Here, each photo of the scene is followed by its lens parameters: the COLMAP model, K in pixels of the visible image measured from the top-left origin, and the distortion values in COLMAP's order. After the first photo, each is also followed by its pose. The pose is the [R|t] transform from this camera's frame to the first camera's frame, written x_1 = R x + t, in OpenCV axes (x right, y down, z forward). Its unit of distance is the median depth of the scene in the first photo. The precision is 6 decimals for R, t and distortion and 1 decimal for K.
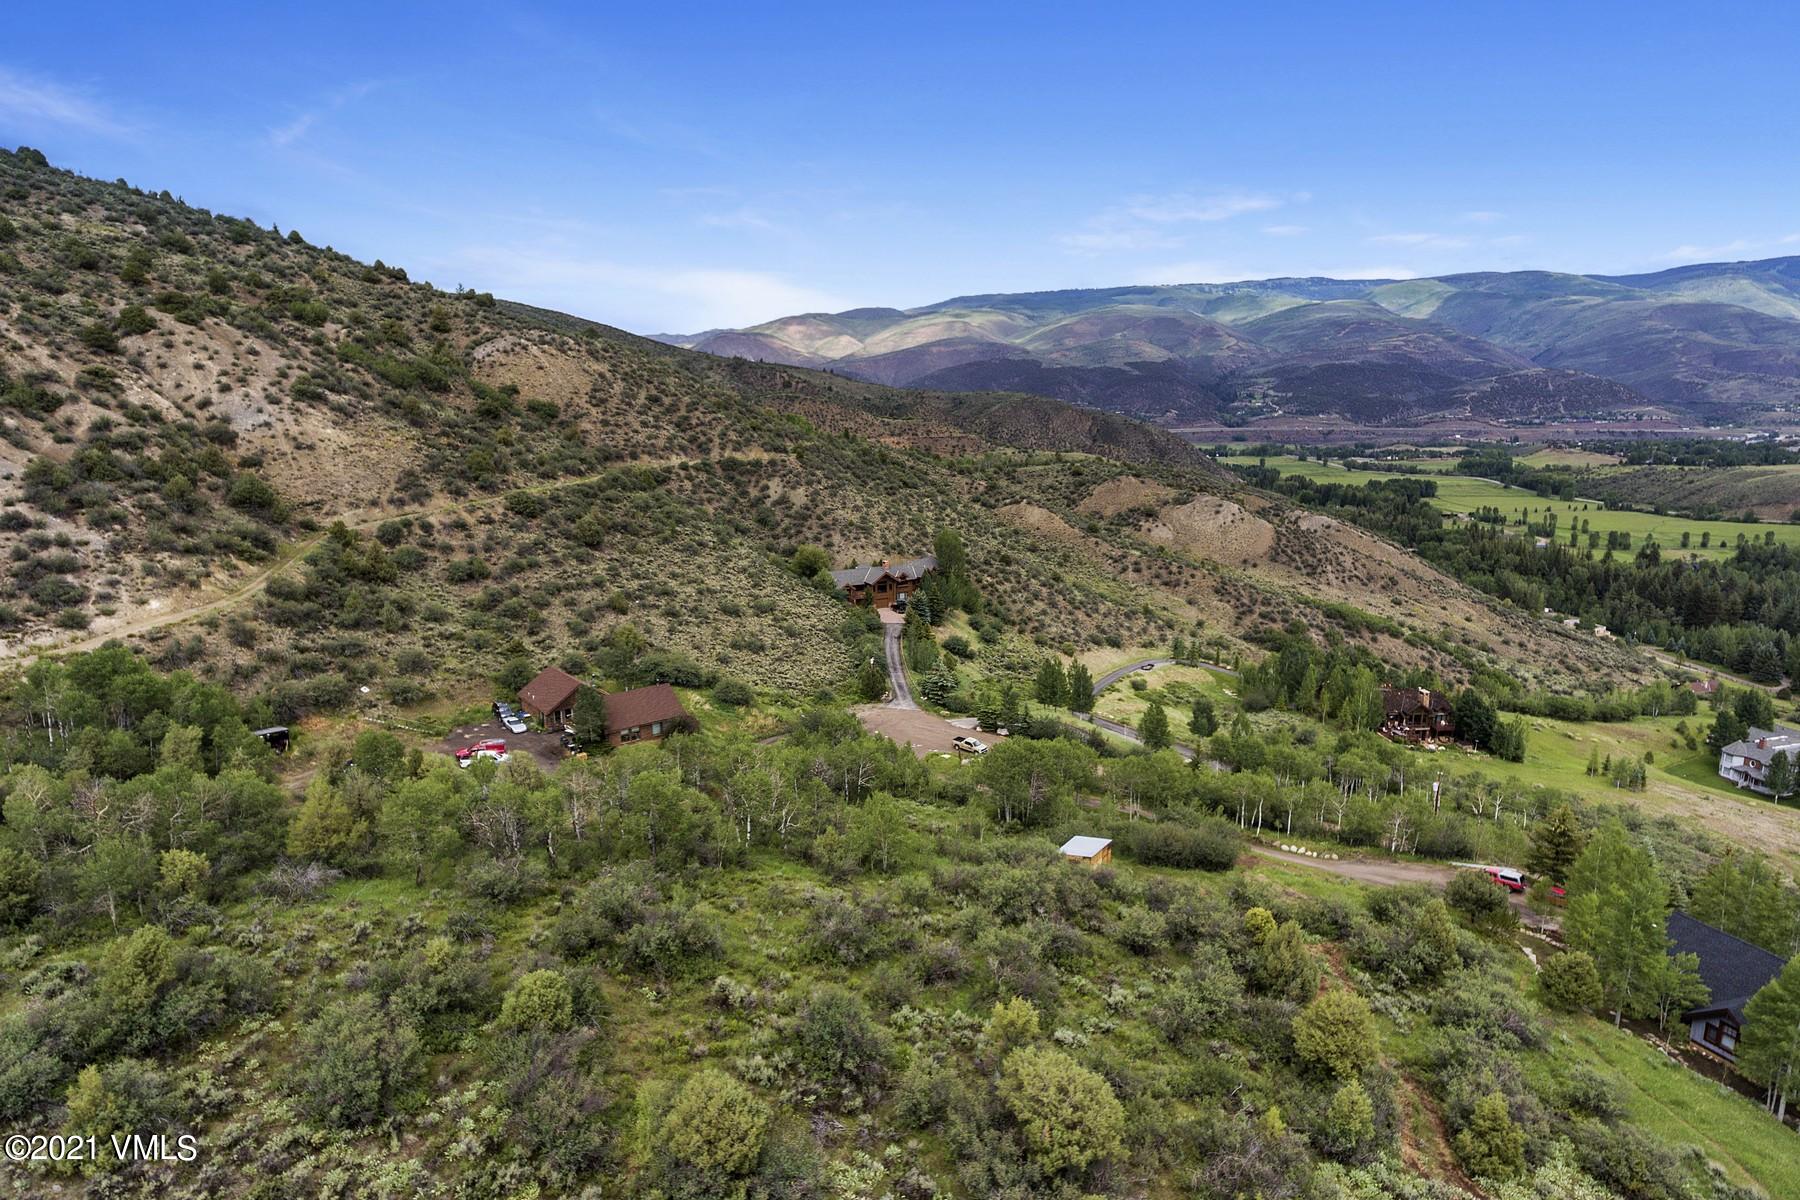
lens RADIAL K [[1054.7, 0, 899.0], [0, 1054.7, 603.0], [0, 0, 1]] dist [-0.002862, 0.000515]
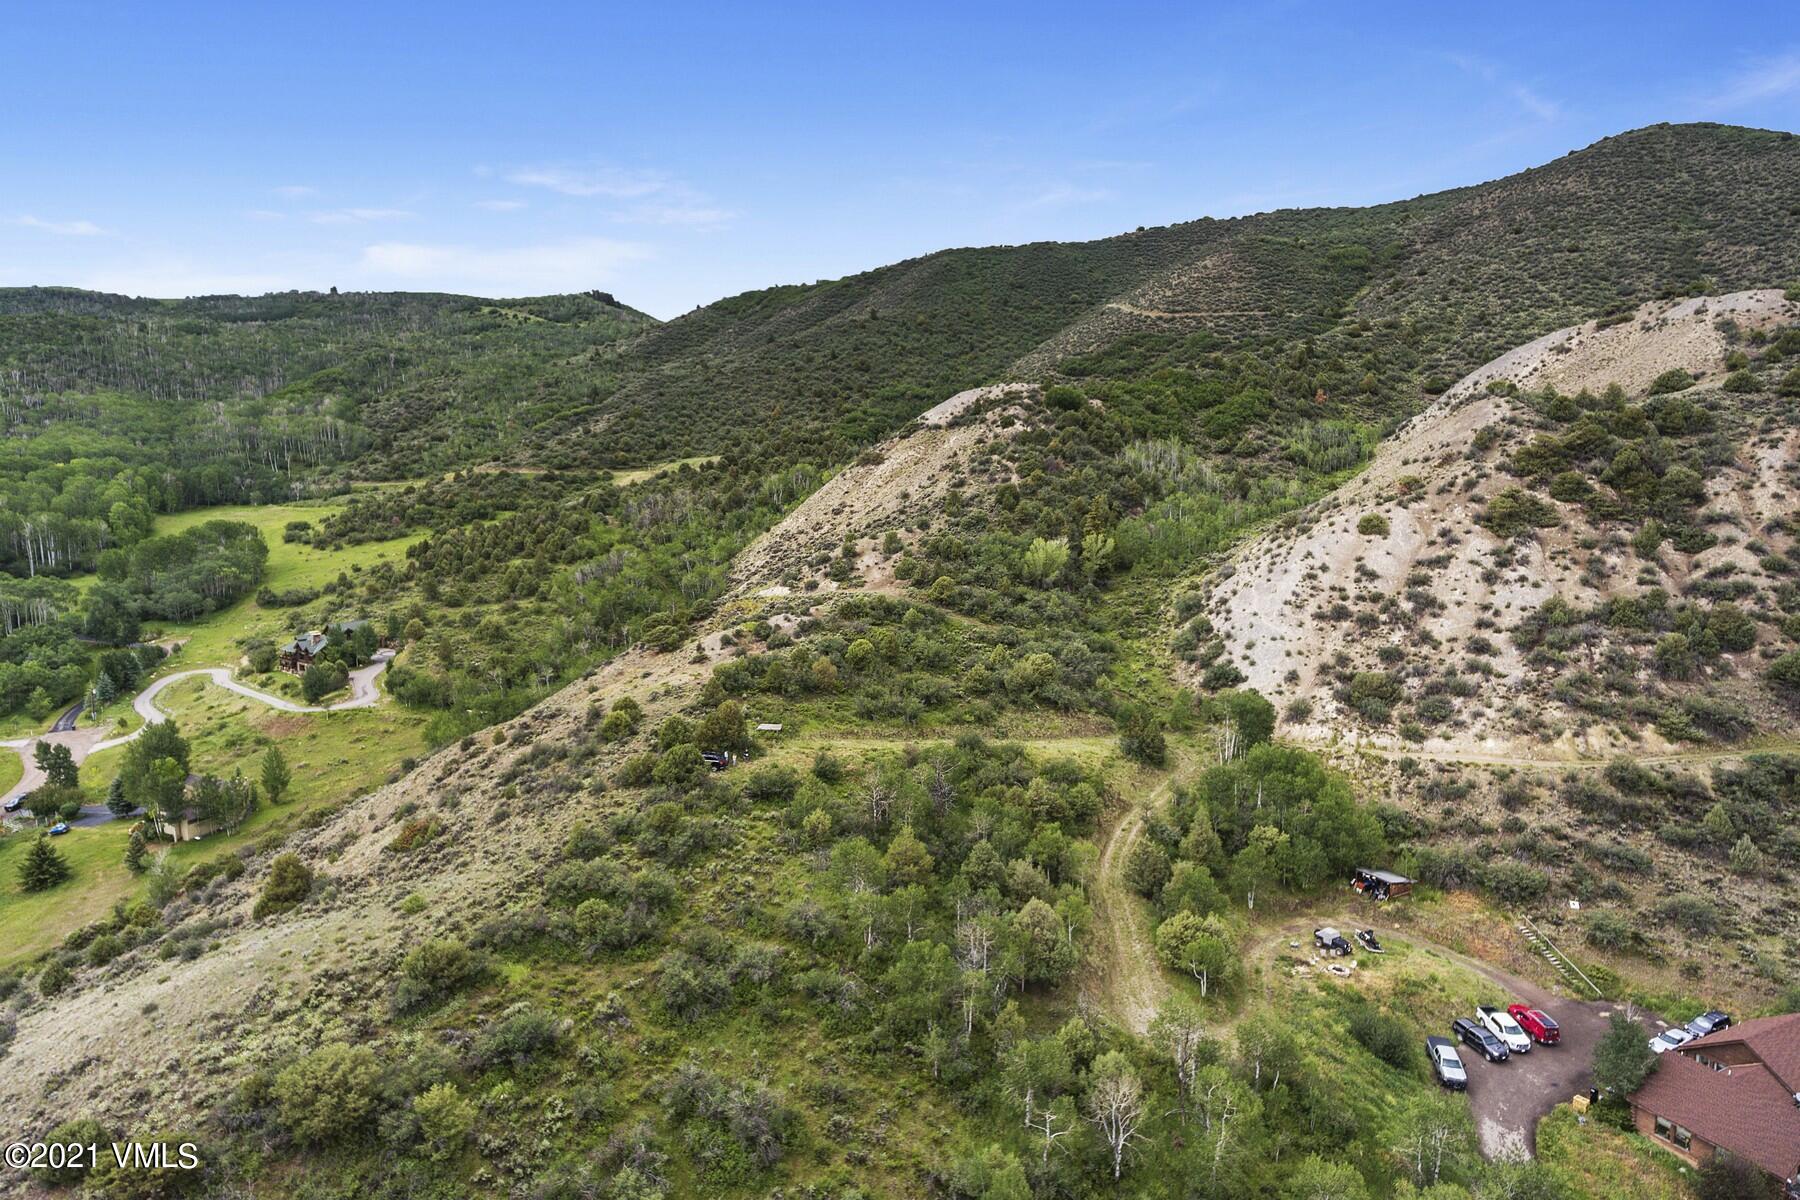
lens RADIAL K [[1054.7, 0, 899.0], [0, 1054.7, 603.0], [0, 0, 1]] dist [-0.002862, 0.000515]
pose [[-0.249832, 0.125492, -0.960123, 0.302799], [-0.198901, 0.963770, 0.177724, -0.142607], [0.947640, 0.235371, -0.215820, 0.446909]]
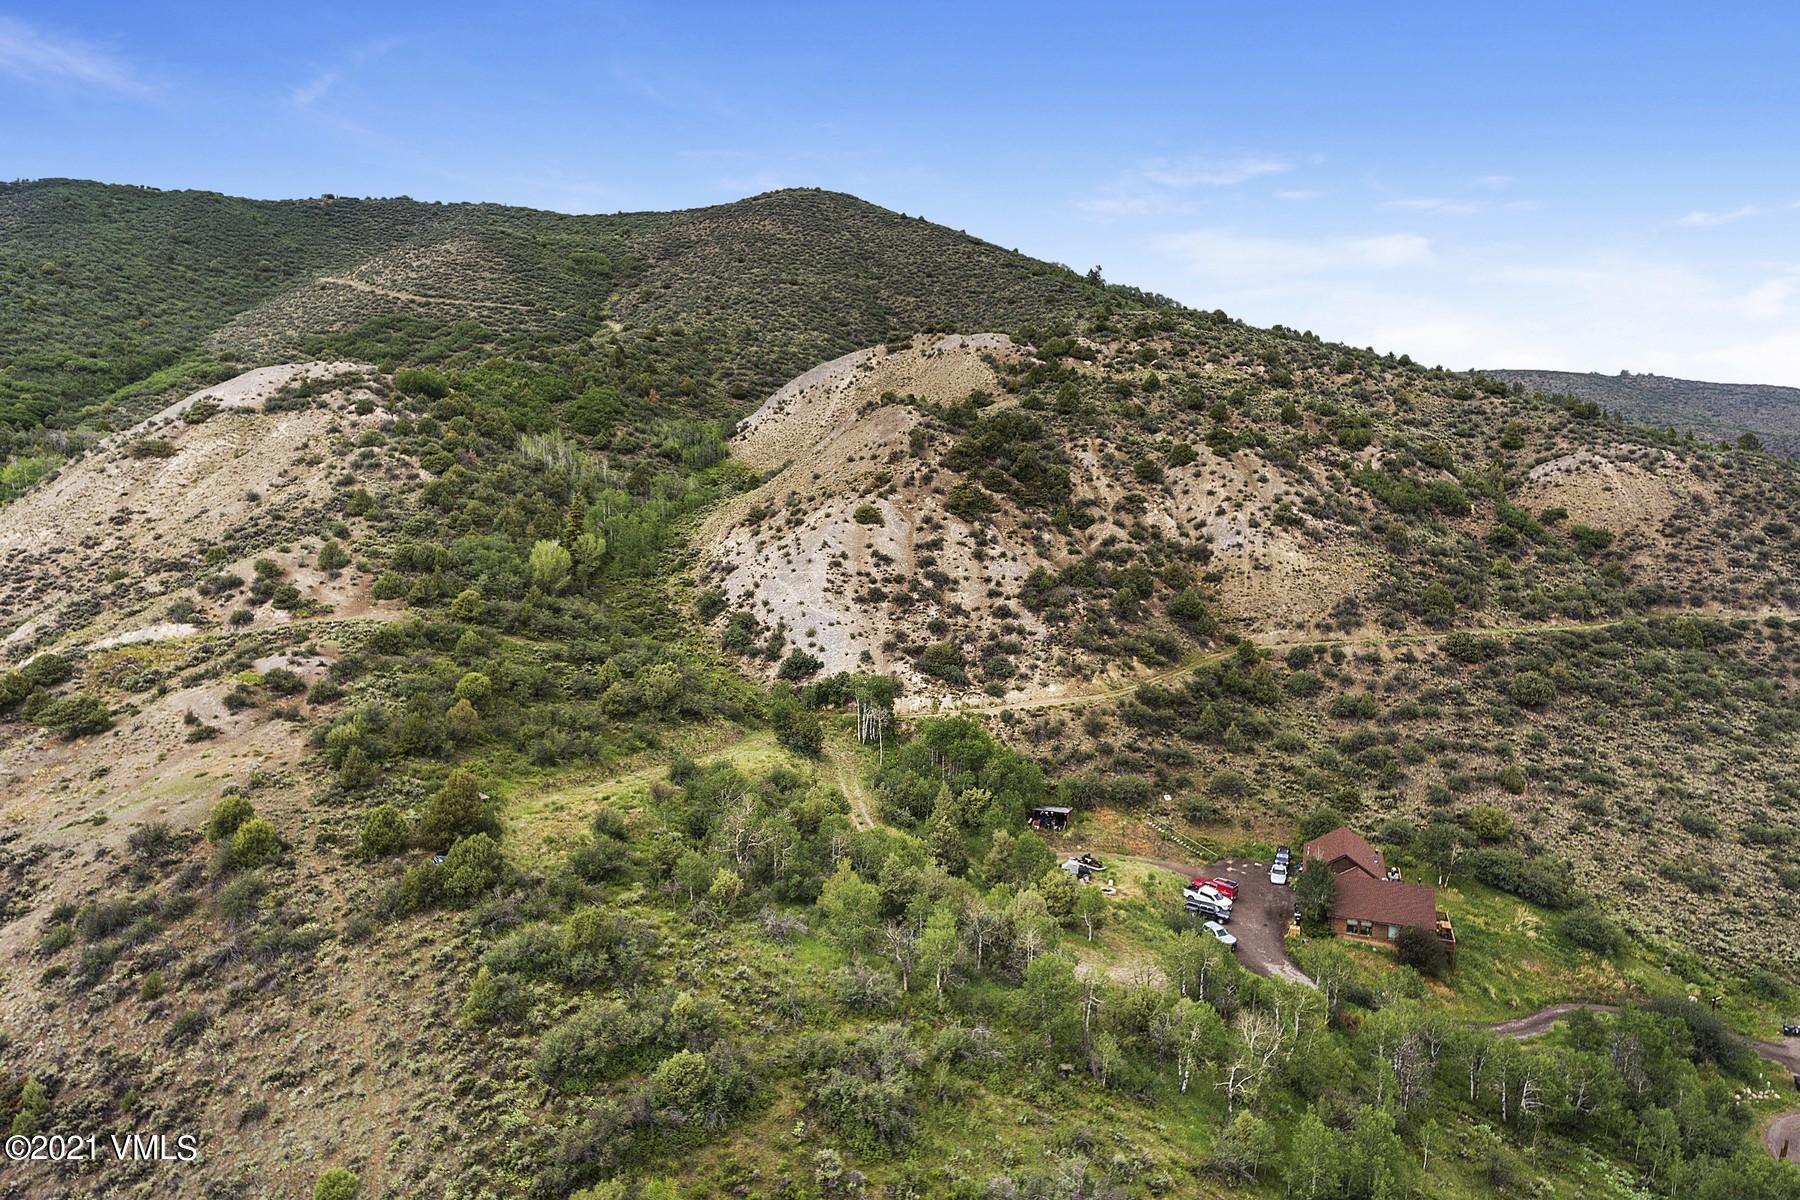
lens RADIAL K [[1054.7, 0, 899.0], [0, 1054.7, 603.0], [0, 0, 1]] dist [-0.002862, 0.000515]
pose [[0.490373, 0.114421, -0.863969, 0.212930], [-0.185767, 0.982285, 0.024652, -0.068822], [0.851484, 0.148408, 0.502941, 0.124404]]
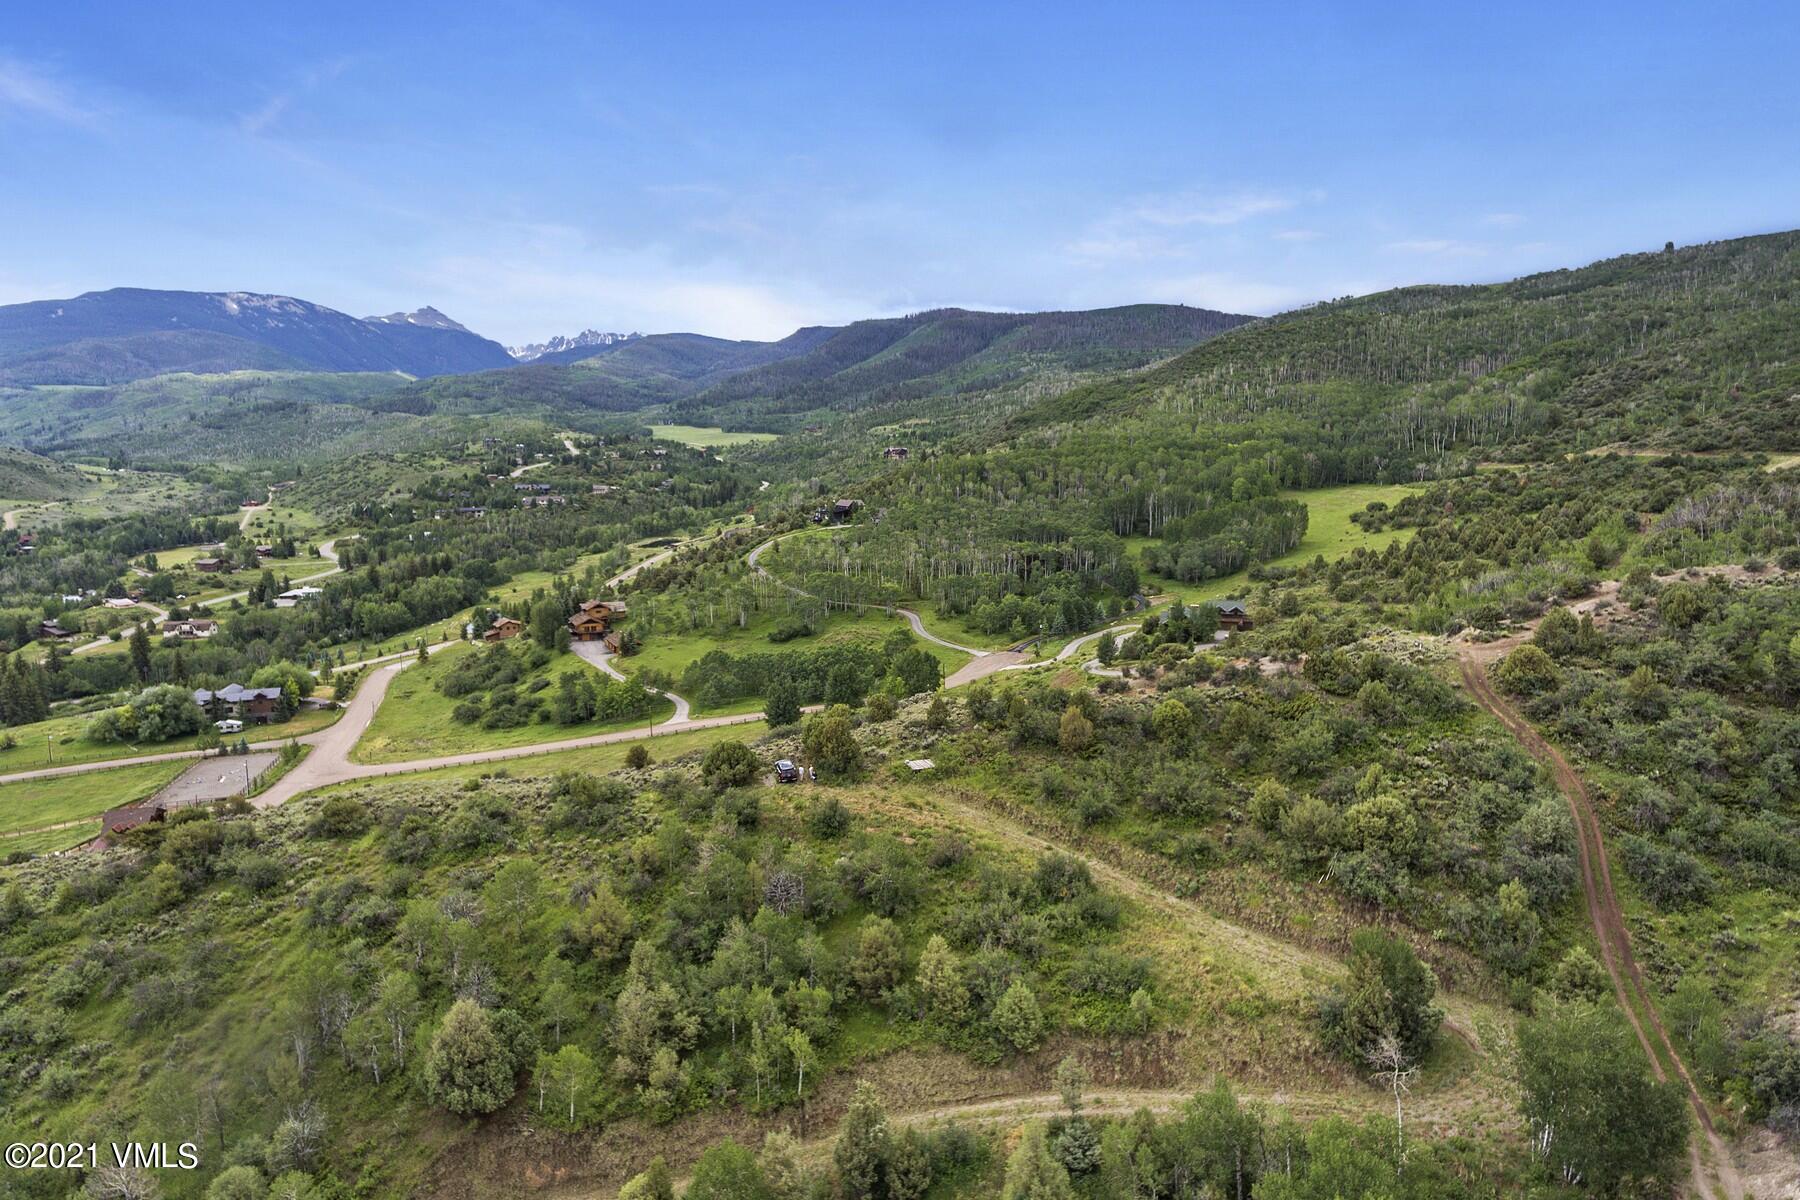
lens RADIAL K [[1055.6, 0, 898.8], [0, 1055.6, 602.6], [0, 0, 1]] dist [-0.003419, 0.000771]
pose [[-0.989890, 0.023572, -0.139862, -0.266228], [-0.026548, 0.937870, 0.345969, -0.216676], [0.139327, 0.346184, -0.927763, 0.766552]]
